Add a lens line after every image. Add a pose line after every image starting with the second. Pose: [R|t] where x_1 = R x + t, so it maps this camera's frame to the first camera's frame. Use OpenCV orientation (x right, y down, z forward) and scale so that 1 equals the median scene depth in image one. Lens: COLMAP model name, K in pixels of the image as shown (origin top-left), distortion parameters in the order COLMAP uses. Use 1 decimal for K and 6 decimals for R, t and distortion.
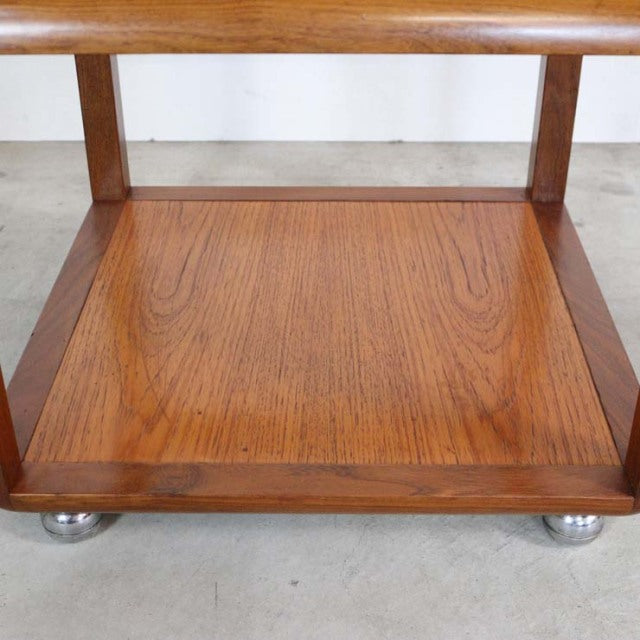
lens RADIAL K [[1179.5, 0, 320.0], [0, 1179.5, 320.0], [0, 0, 1]] dist [-0.015163, -0.017677]
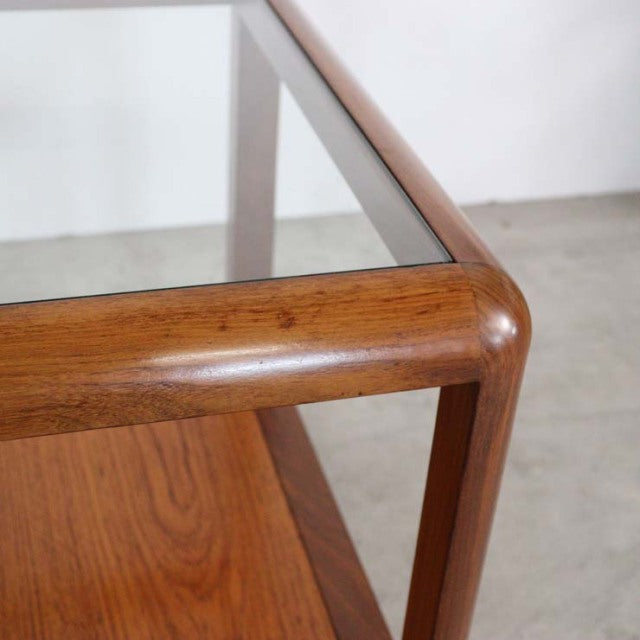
lens RADIAL K [[1179.5, 0, 320.0], [0, 1179.5, 320.0], [0, 0, 1]] dist [-0.015163, -0.017677]
pose [[0.963441, -0.111201, 0.243754, 0.040064], [0.092932, 0.992017, 0.085245, -0.213890], [-0.251288, -0.059475, 0.966083, 0.189148]]
